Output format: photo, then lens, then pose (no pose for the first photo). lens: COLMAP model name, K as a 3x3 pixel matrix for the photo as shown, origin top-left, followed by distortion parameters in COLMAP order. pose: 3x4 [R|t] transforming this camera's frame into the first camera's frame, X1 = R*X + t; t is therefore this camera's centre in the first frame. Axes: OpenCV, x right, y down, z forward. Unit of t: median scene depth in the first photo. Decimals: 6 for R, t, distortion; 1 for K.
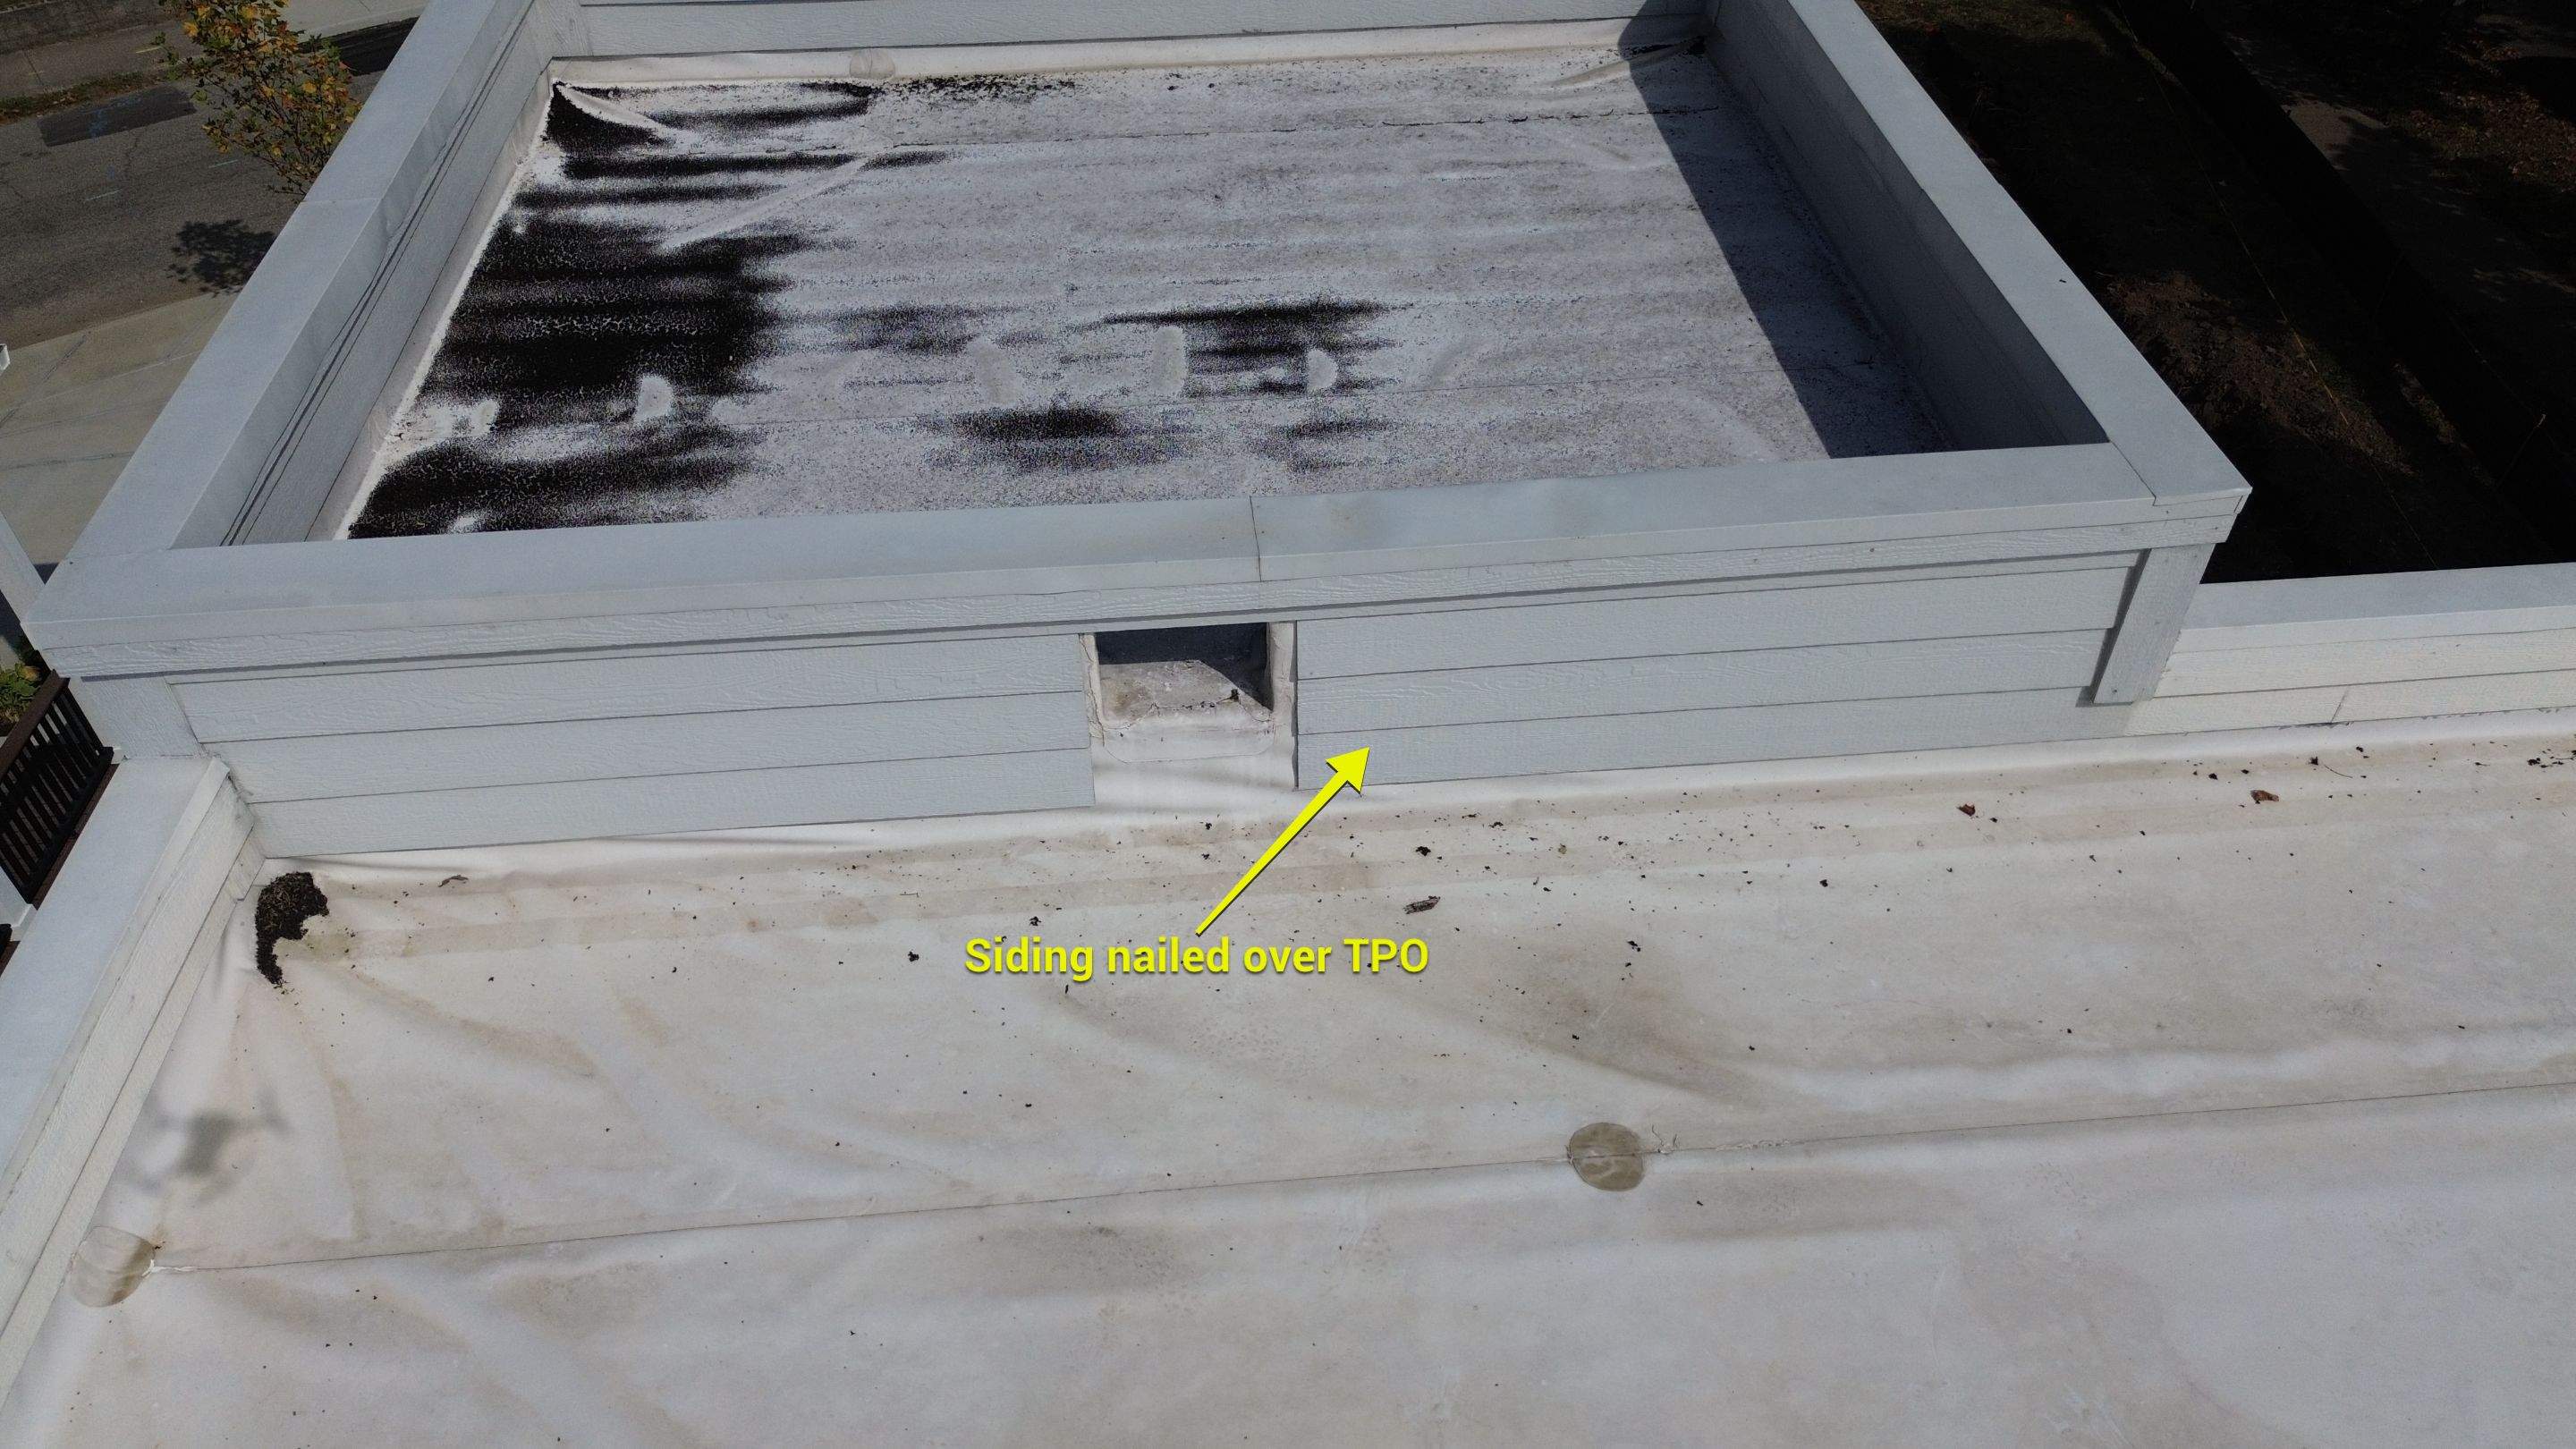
lens RADIAL K [[1813.1, 0, 1287.5], [0, 1813.1, 730.9], [0, 0, 1]] dist [0.074103, -0.077083]
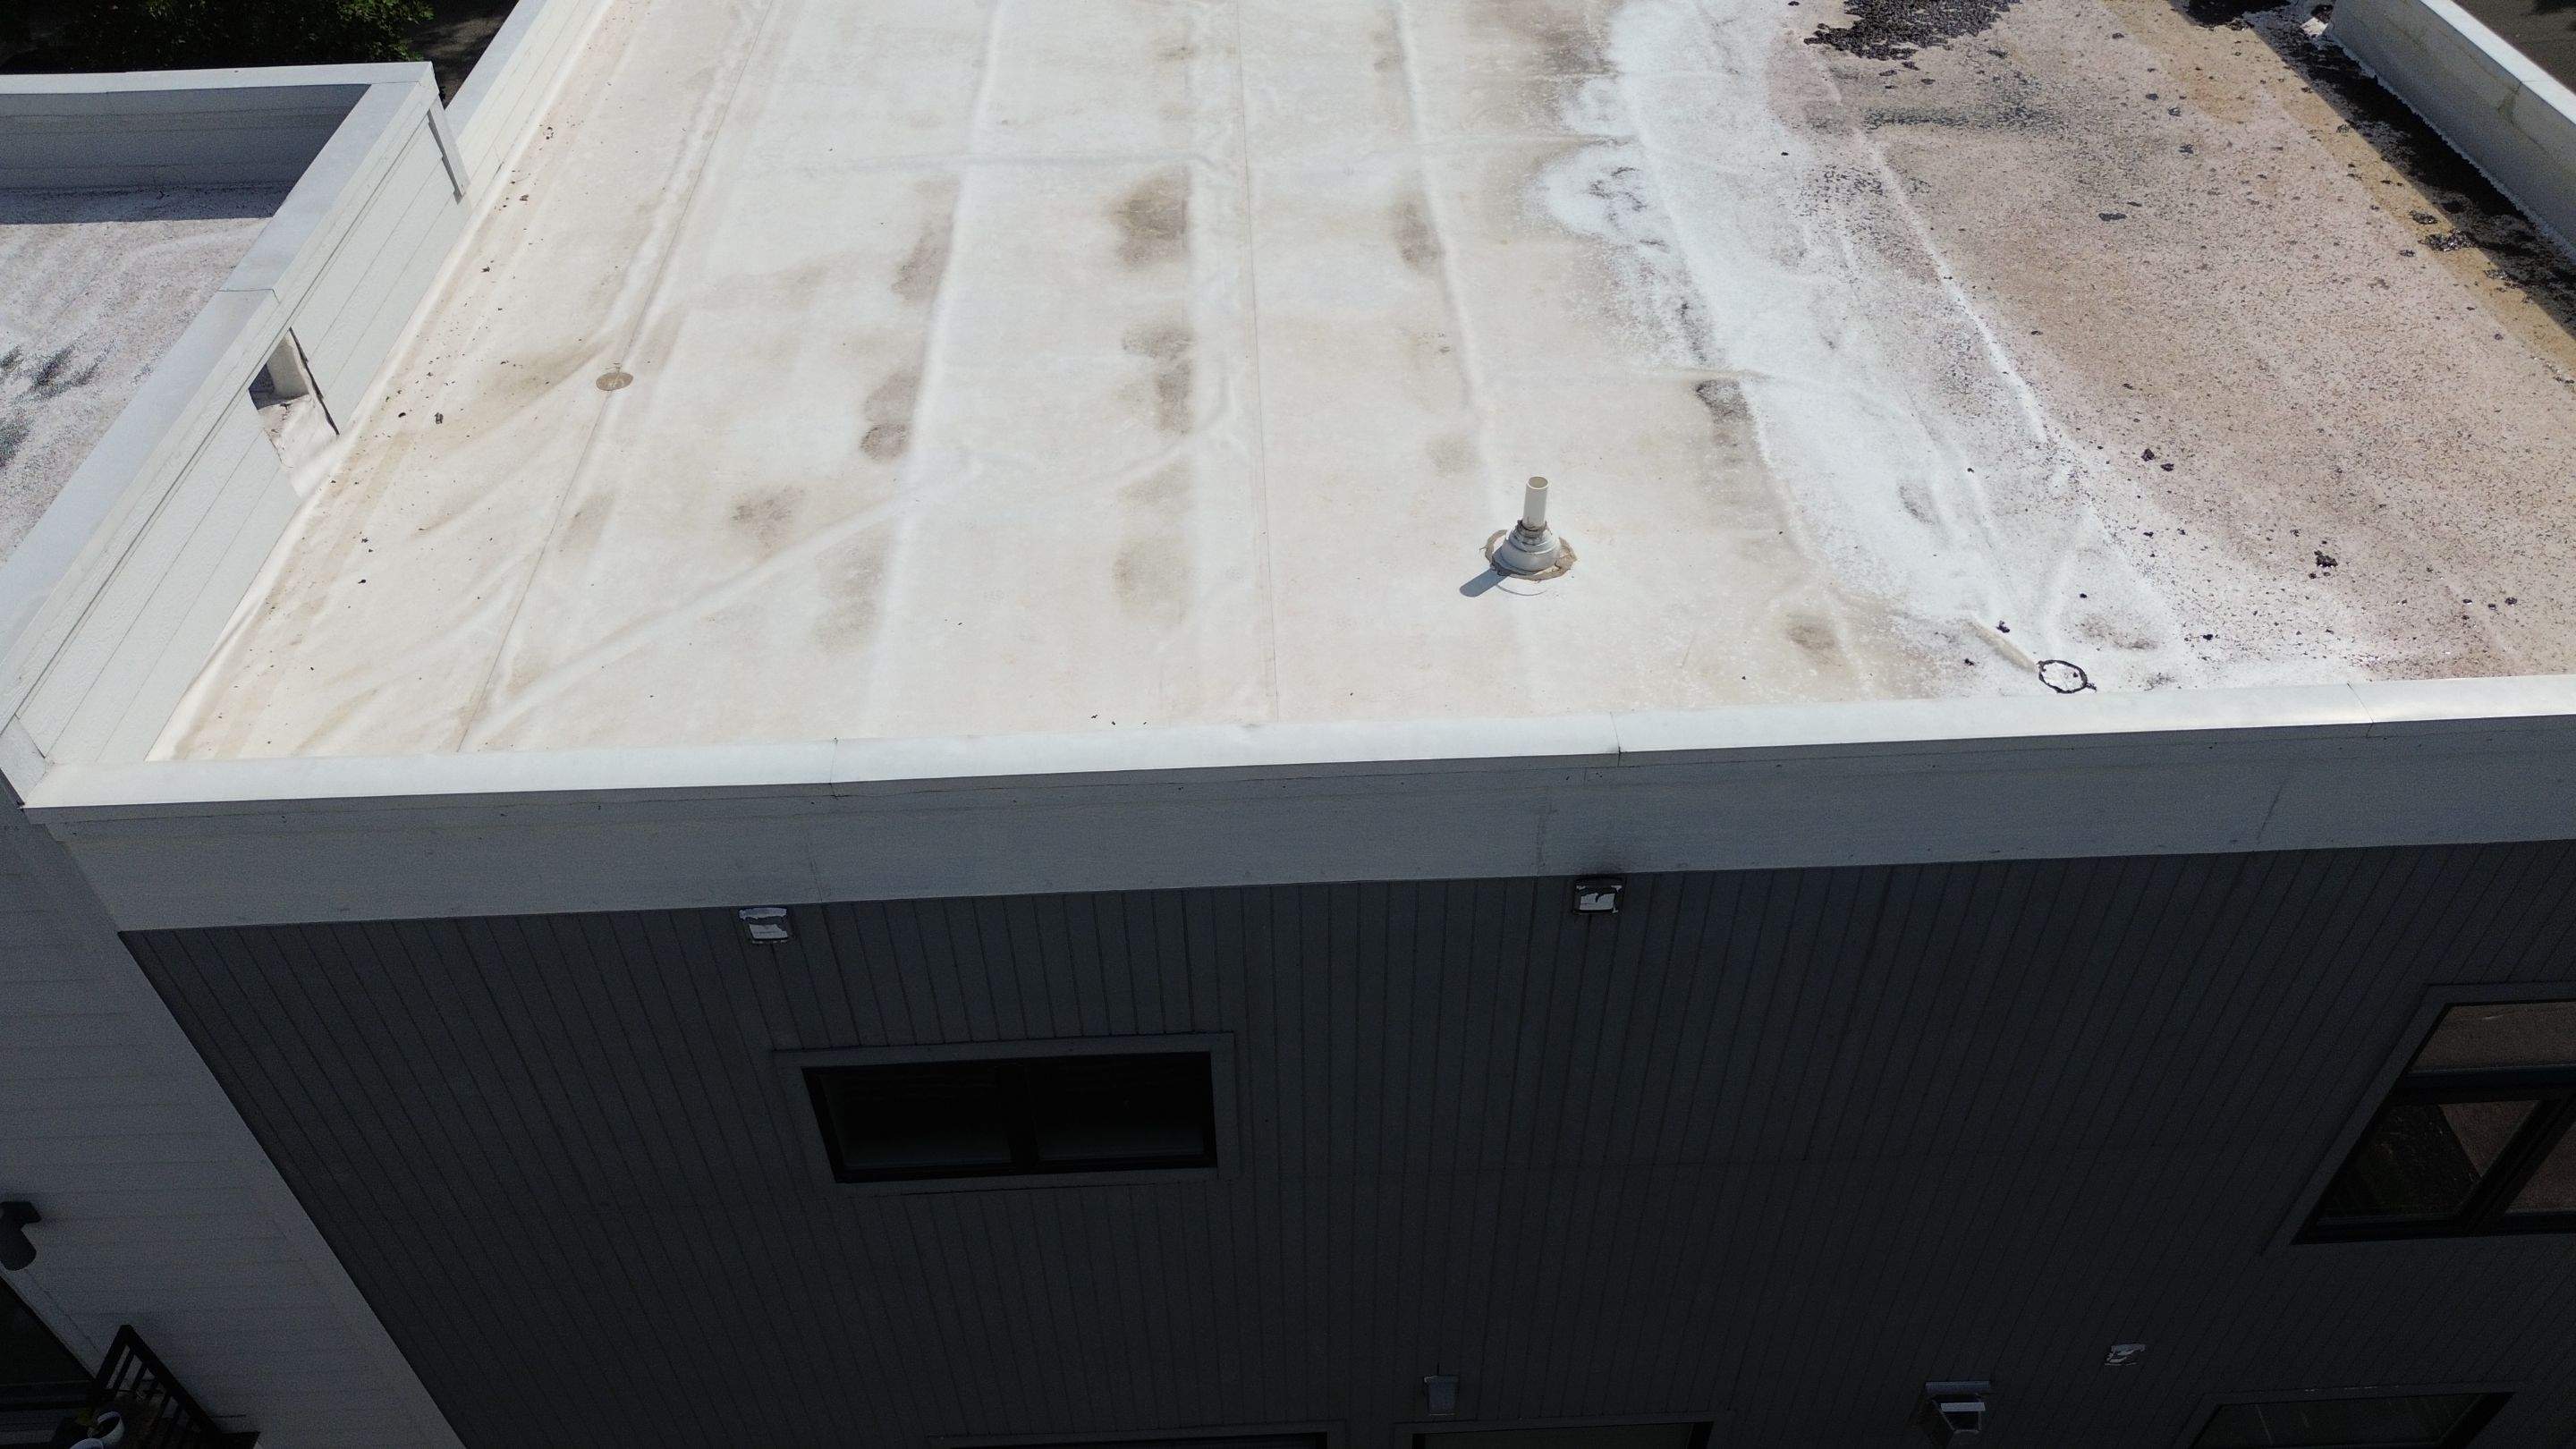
lens RADIAL K [[1831.1, 0, 1290.6], [0, 1831.1, 725.0], [0, 0, 1]] dist [0.059541, -0.061503]
pose [[0.043798, -0.672392, 0.738899, -1.478611], [0.690205, 0.555088, 0.464214, -0.008974], [-0.722287, 0.489660, 0.488400, -0.418729]]
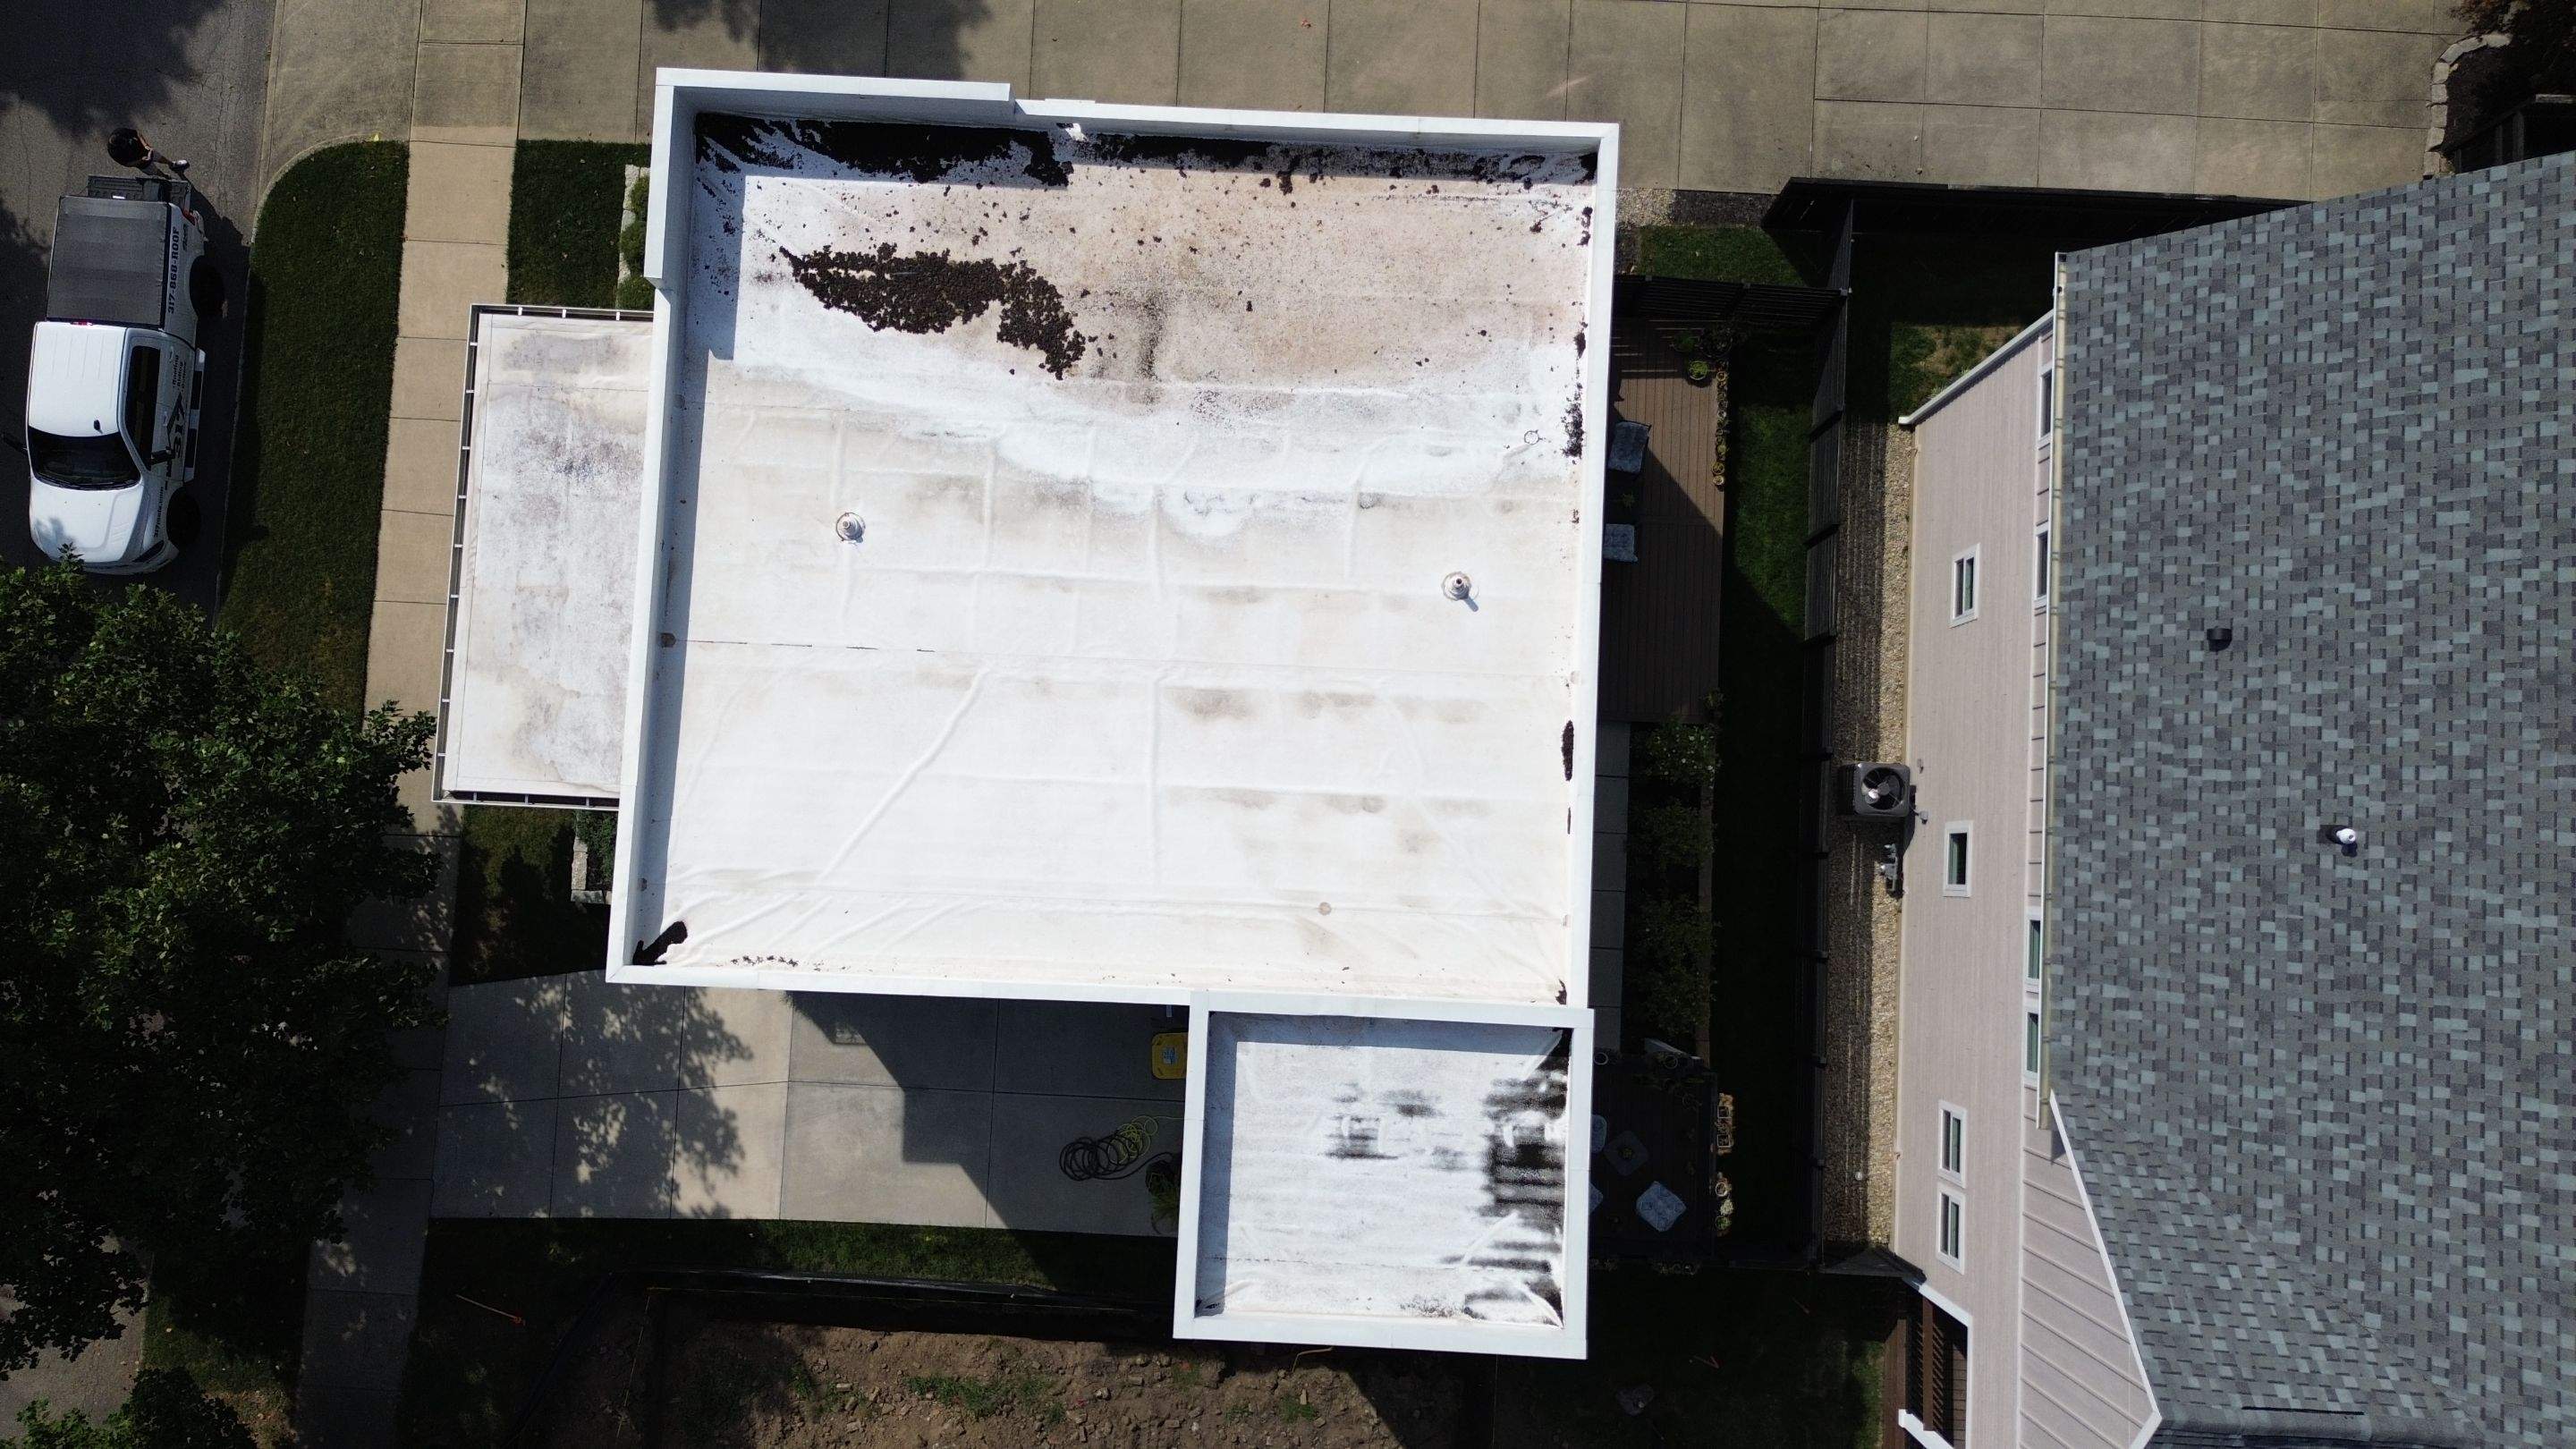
lens RADIAL K [[1791.3, 0, 1295.3], [0, 1791.3, 728.8], [0, 0, 1]] dist [0.083402, -0.104569]
pose [[-0.991670, -0.126867, 0.022261, 0.183290], [0.096689, -0.619023, 0.779399, -3.335188], [-0.085100, 0.775058, 0.626133, -2.605792]]
